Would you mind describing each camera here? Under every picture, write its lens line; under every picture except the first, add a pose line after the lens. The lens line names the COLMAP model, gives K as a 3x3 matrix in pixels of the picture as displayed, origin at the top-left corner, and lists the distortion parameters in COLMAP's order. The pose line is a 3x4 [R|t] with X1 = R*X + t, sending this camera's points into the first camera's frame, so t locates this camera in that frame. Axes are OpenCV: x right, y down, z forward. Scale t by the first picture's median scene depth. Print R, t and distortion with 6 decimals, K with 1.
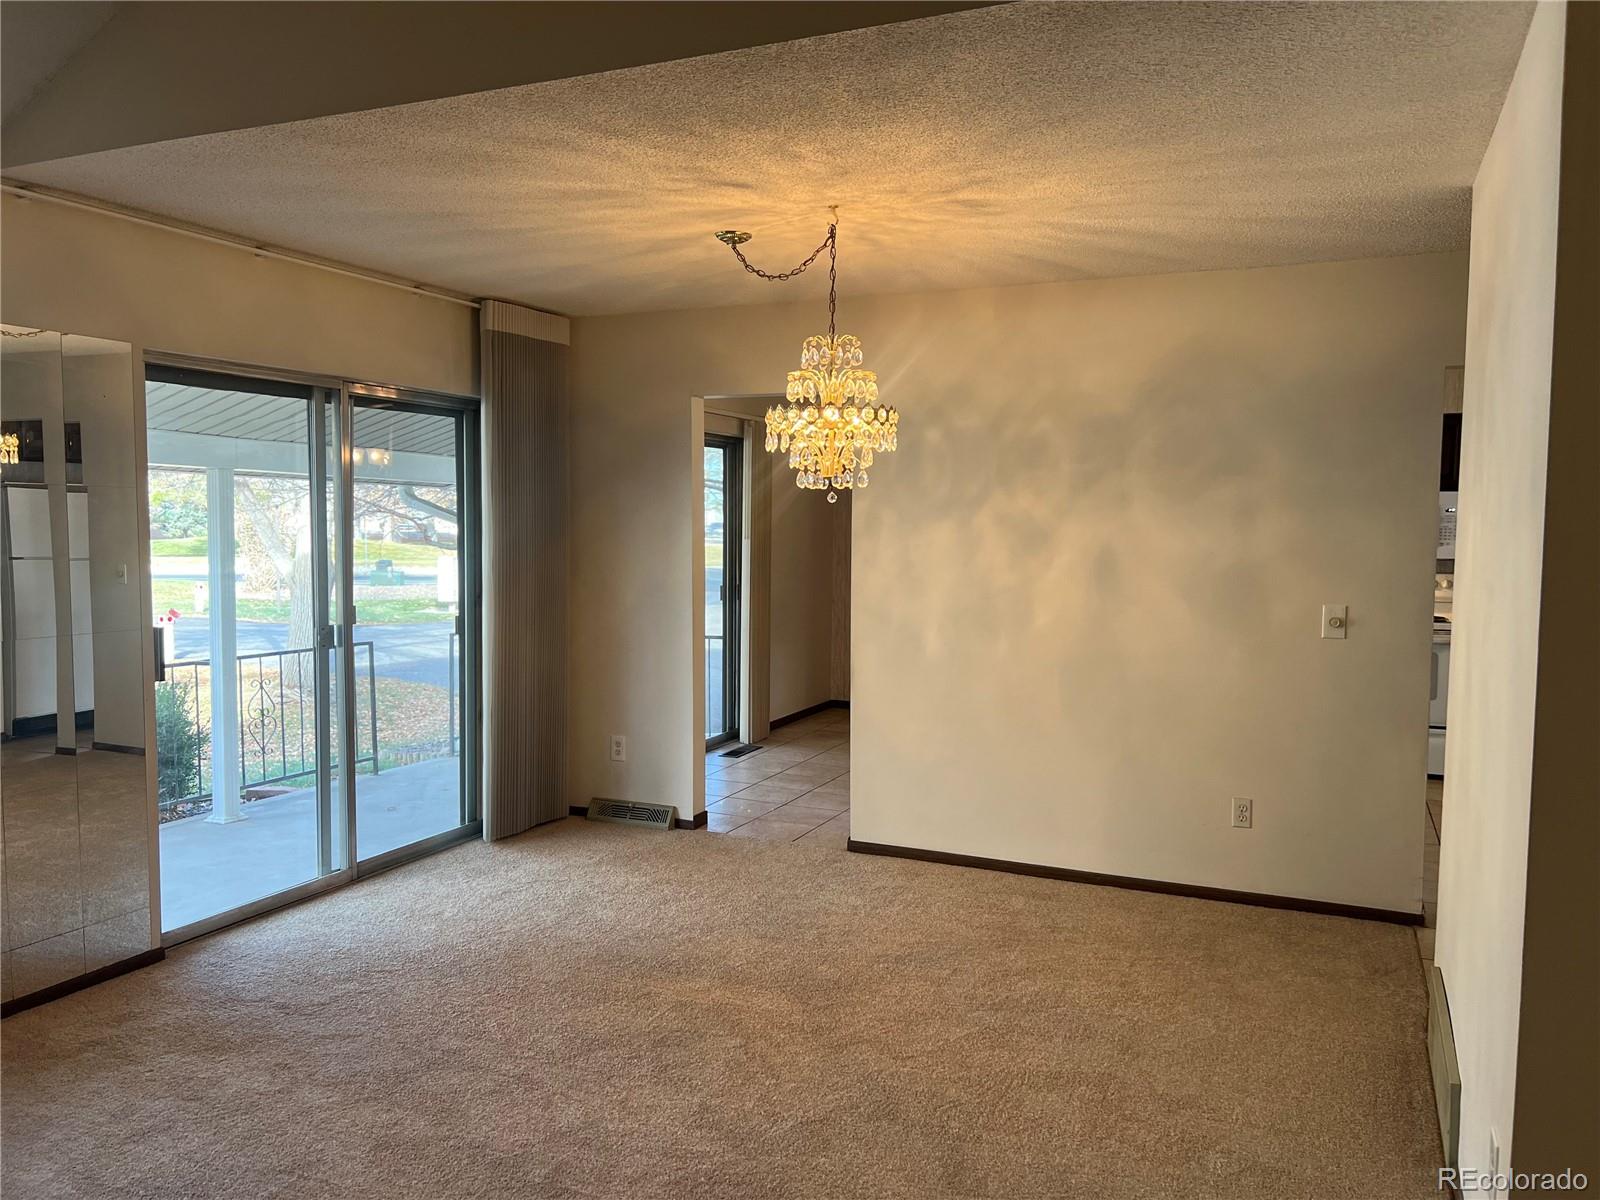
lens RADIAL K [[1225.5, 0, 791.6], [0, 1225.5, 617.5], [0, 0, 1]] dist [0.059846, -0.012377]
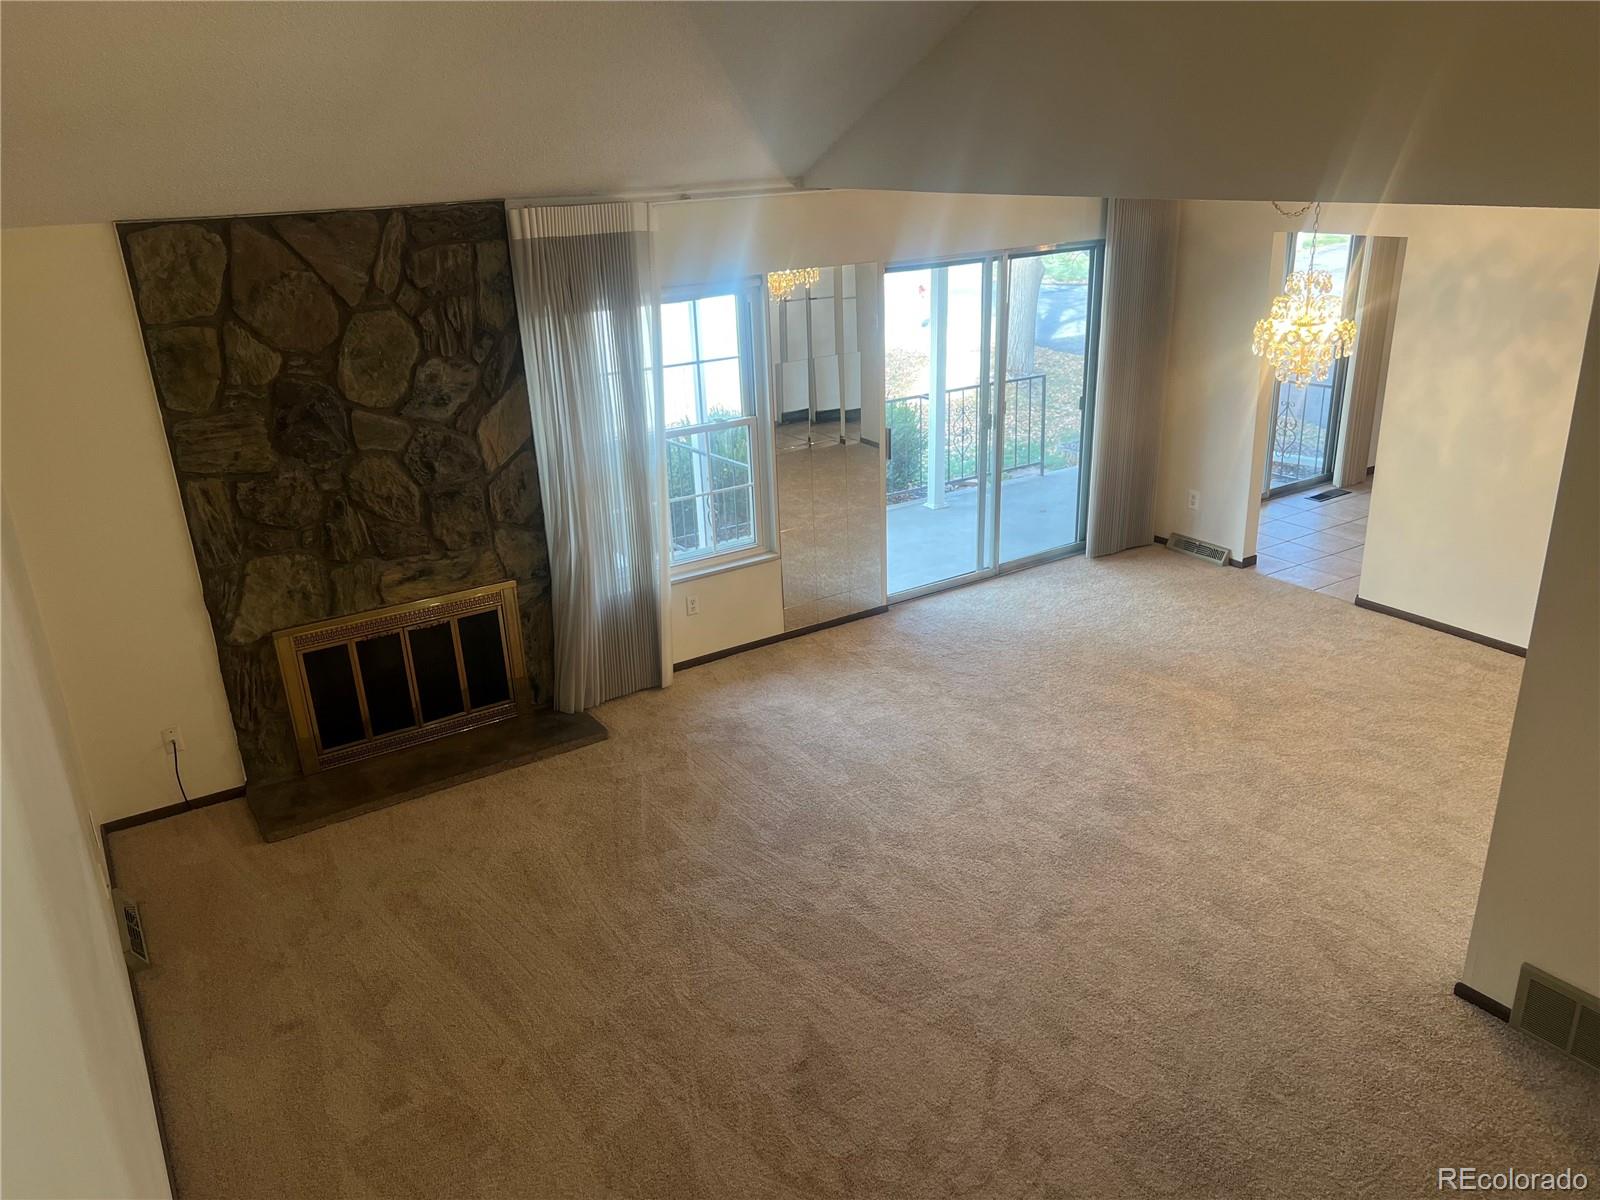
lens RADIAL K [[1225.5, 0, 799.7], [0, 1225.5, 600.0], [0, 0, 1]] dist [0.059846, -0.012377]
pose [[0.844966, 0.155346, -0.511762, 0.242813], [-0.006271, 0.959698, 0.280964, -0.197498], [0.534784, -0.234195, 0.811886, -0.414499]]
